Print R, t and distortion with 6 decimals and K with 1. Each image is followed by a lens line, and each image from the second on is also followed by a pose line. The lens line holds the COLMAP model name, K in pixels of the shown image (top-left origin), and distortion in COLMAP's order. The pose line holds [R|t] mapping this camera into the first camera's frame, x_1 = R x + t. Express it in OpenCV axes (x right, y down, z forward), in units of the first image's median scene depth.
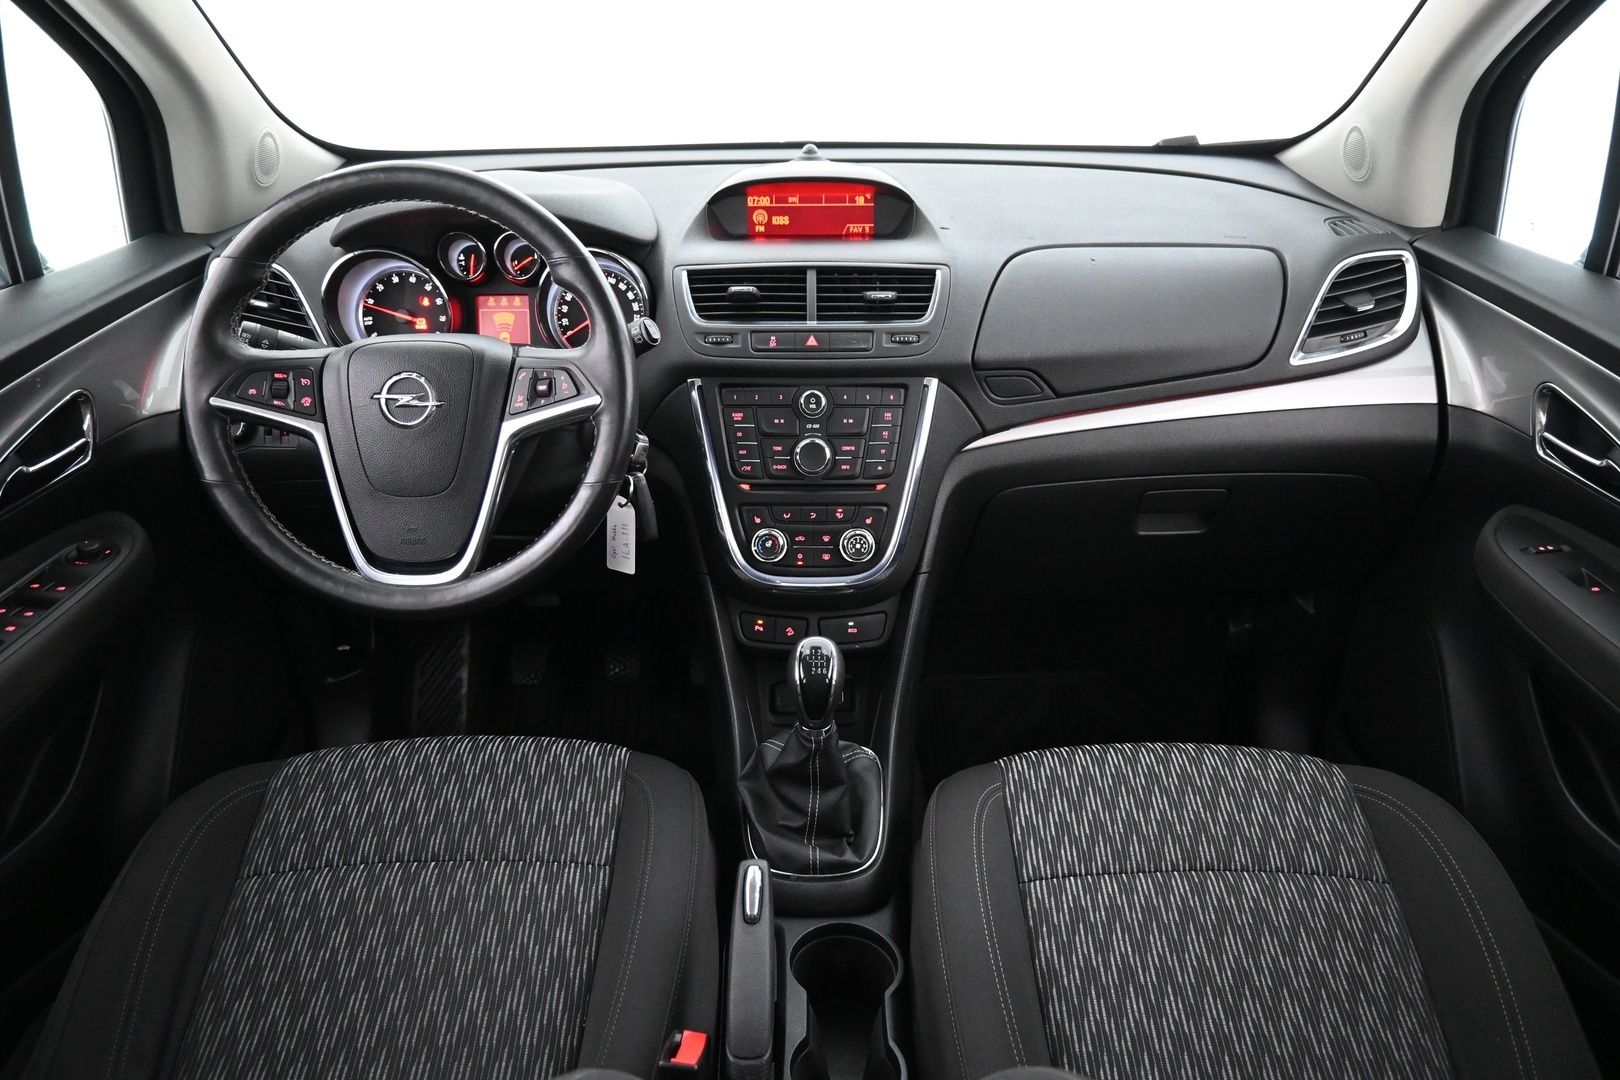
lens RADIAL K [[1090.3, 0, 826.9], [0, 1090.3, 545.8], [0, 0, 1]] dist [-0.007562, -0.009488]
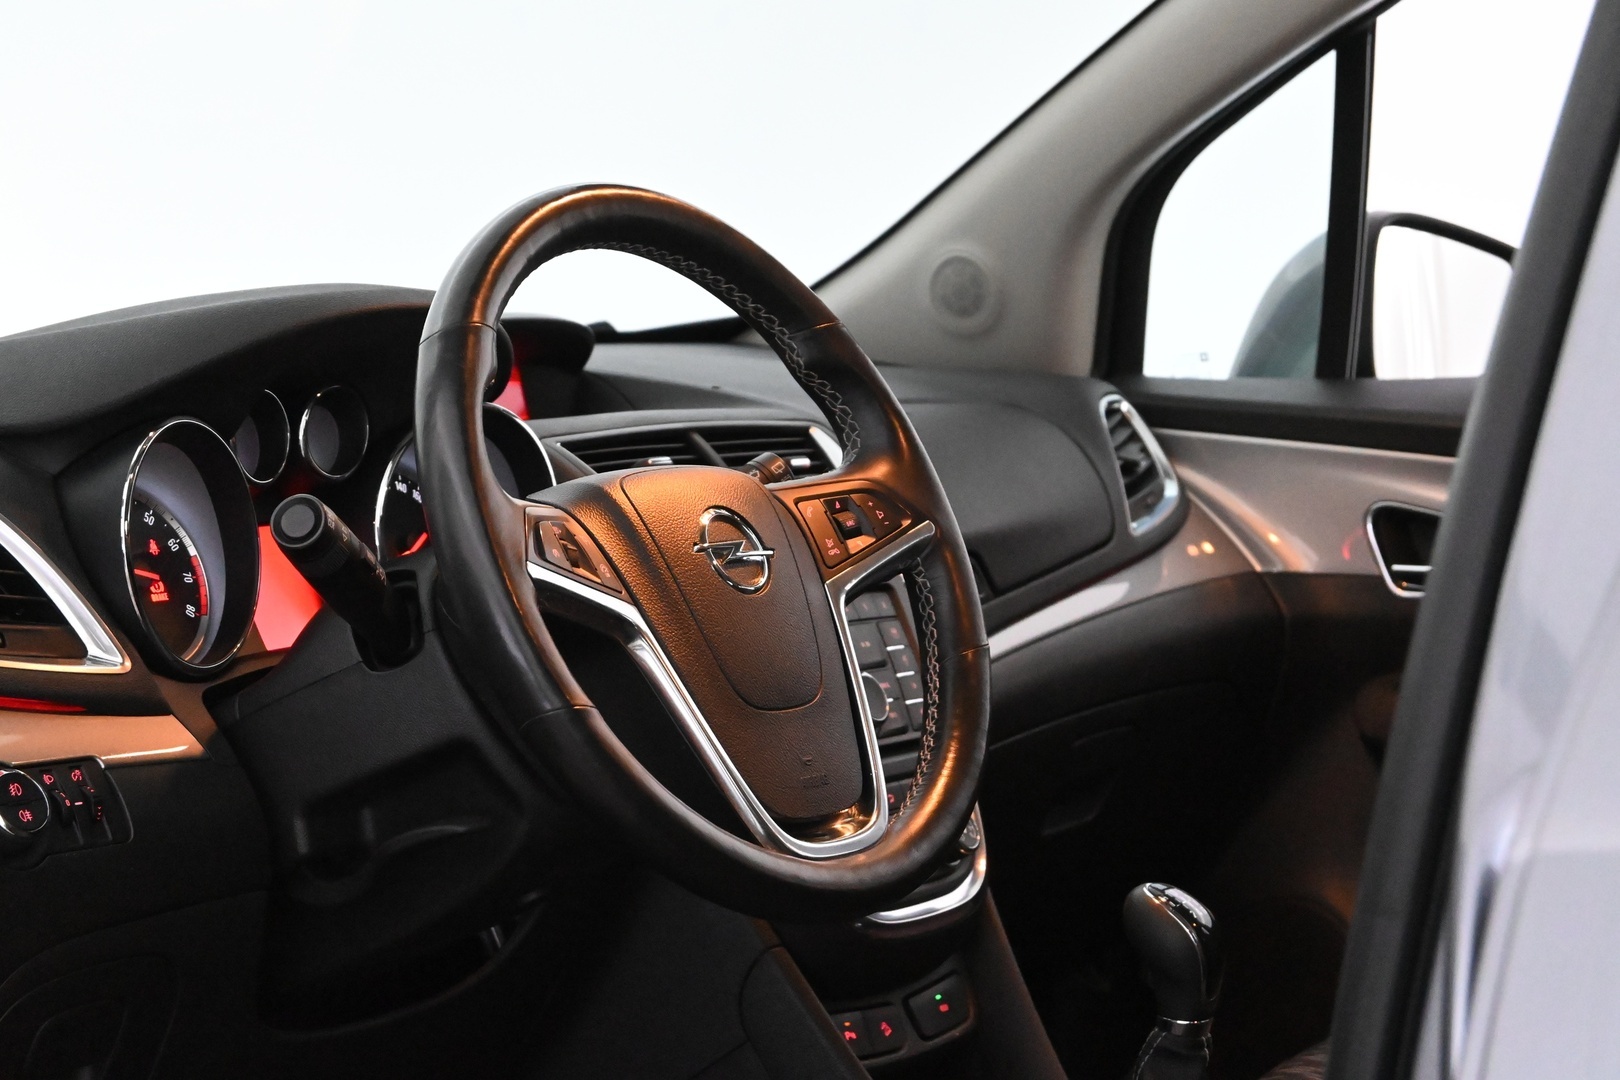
lens RADIAL K [[3359.6, 0, 813.4], [0, 3359.6, 544.0], [0, 0, 1]] dist [-0.050859, 0.000000]
pose [[0.563715, -0.063156, 0.823551, -1.492051], [0.401653, 0.892205, -0.206507, 0.203122], [-0.721734, 0.447193, 0.528316, 0.021029]]
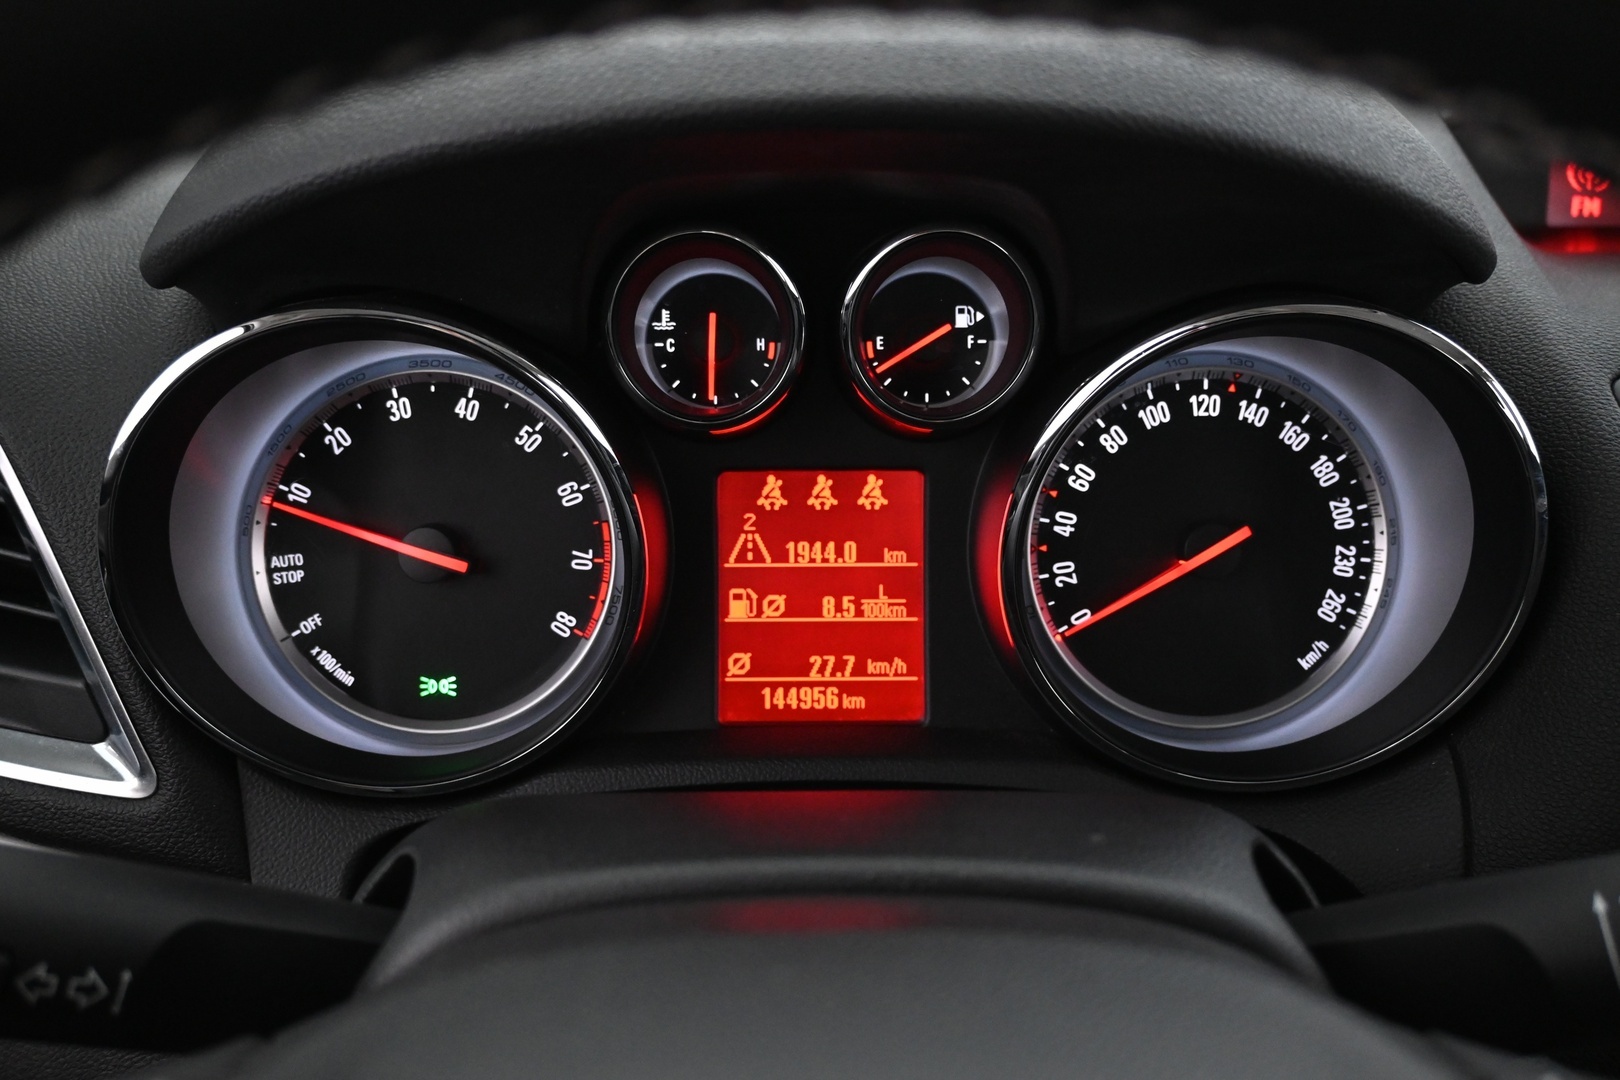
lens RADIAL K [[1446.3, 0, 805.9], [0, 1446.3, 535.2], [0, 0, 1]] dist [-0.014902, 0.032621]
pose [[0.999978, 0.000062, 0.006690, -0.321251], [0.000238, 0.998993, -0.044862, -0.211361], [-0.006686, 0.044862, 0.998971, 0.702625]]
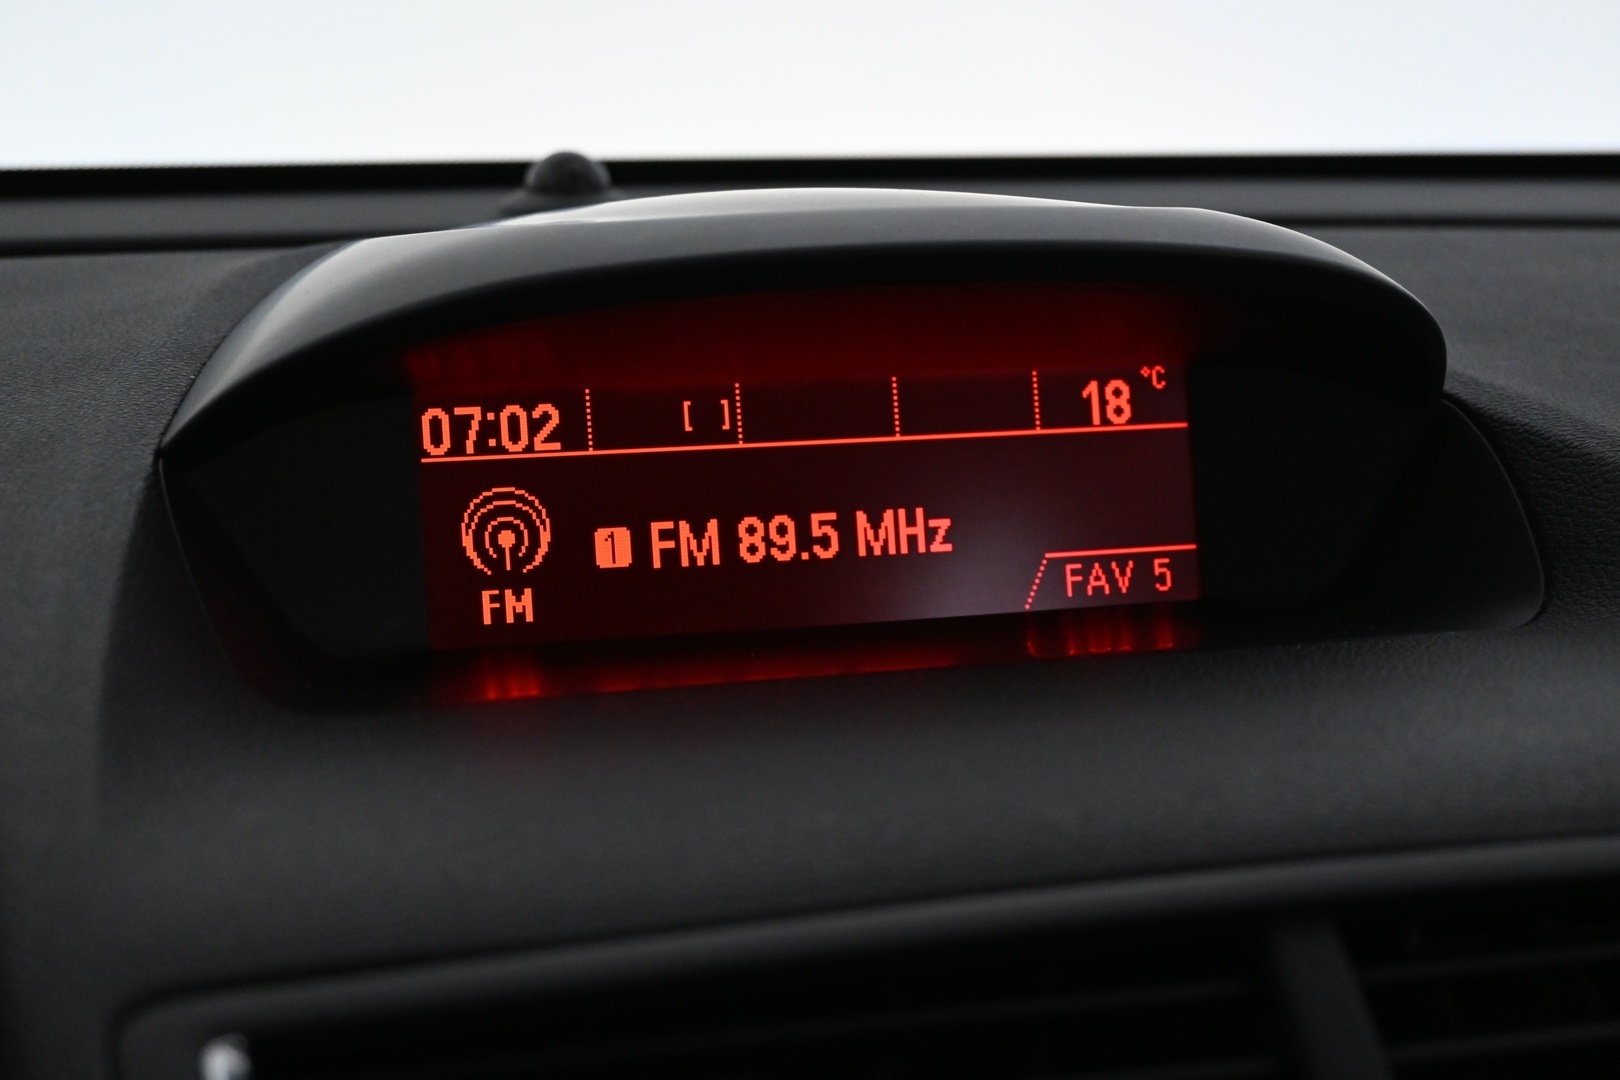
lens RADIAL K [[2893.3, 0, 811.1], [0, 2893.3, 542.4], [0, 0, 1]] dist [0.232773, 0.000000]
pose [[0.953445, -0.049000, 0.297558, -0.161617], [0.131803, 0.955188, -0.265034, -0.217072], [-0.271238, 0.291915, 0.917178, 0.715001]]
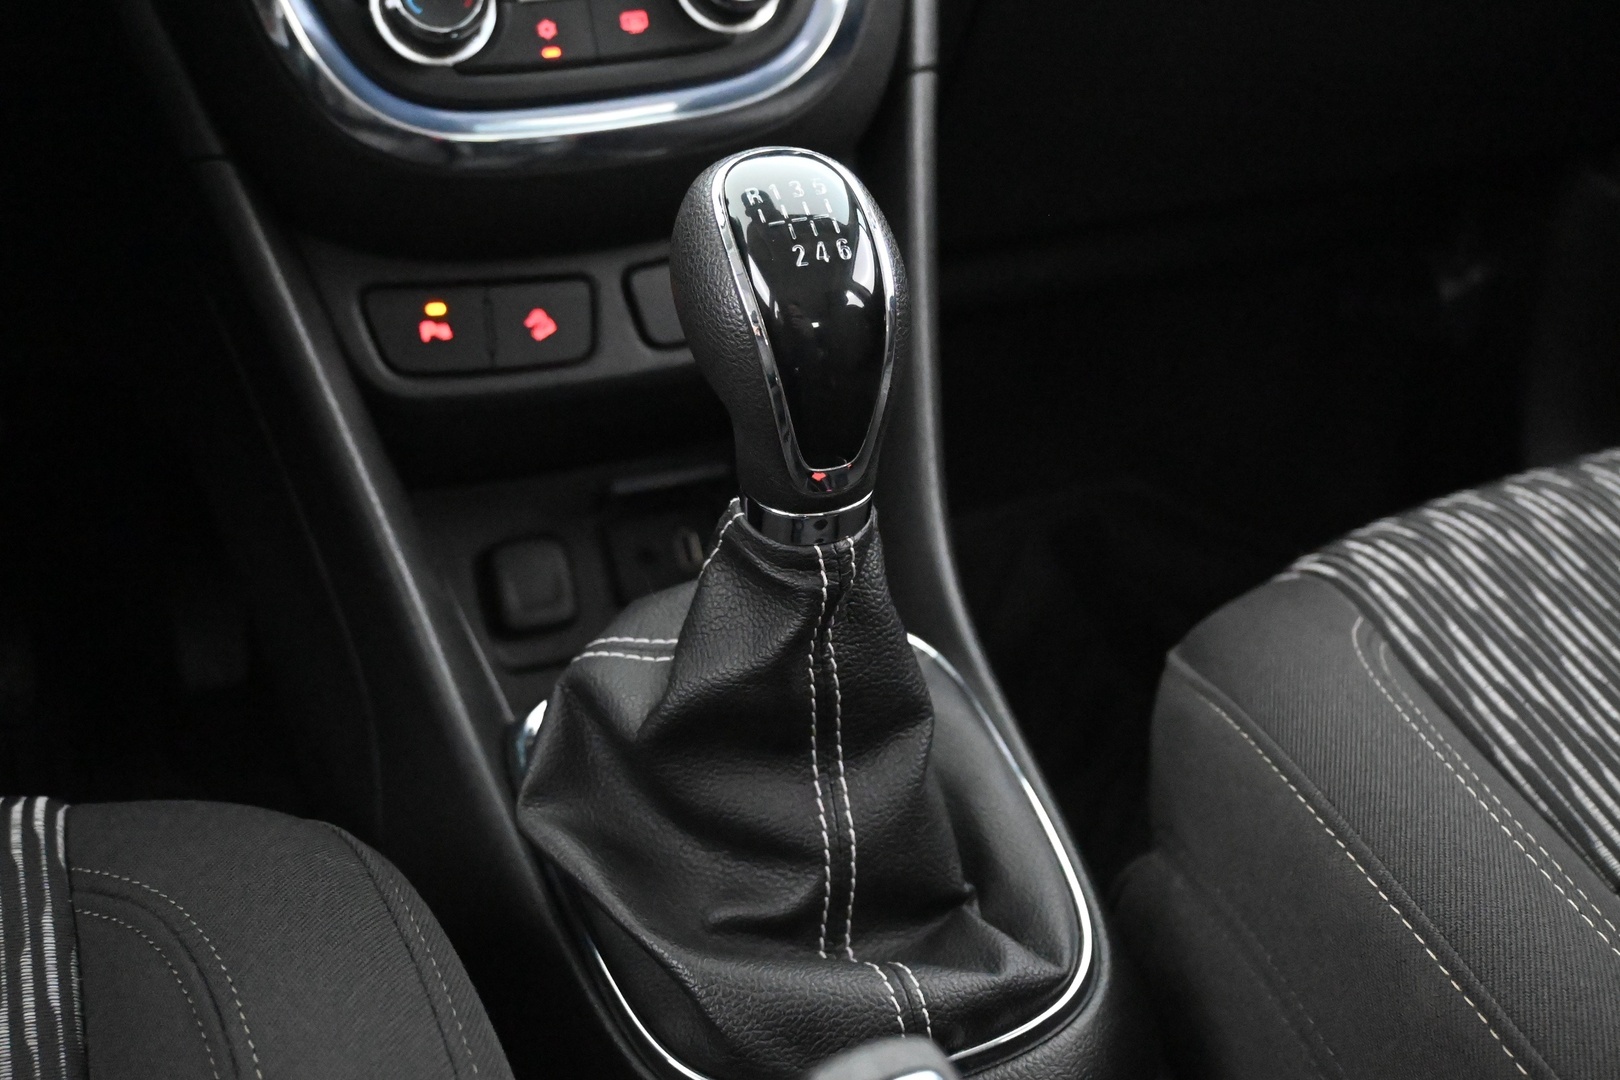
lens RADIAL K [[1721.1, 0, 808.4], [0, 1721.1, 553.3], [0, 0, 1]] dist [-0.005430, 0.000000]
pose [[0.941066, -0.191609, 0.278713, -0.113618], [0.190275, 0.981206, 0.032100, 0.145304], [-0.279626, 0.022824, 0.959838, 0.541338]]
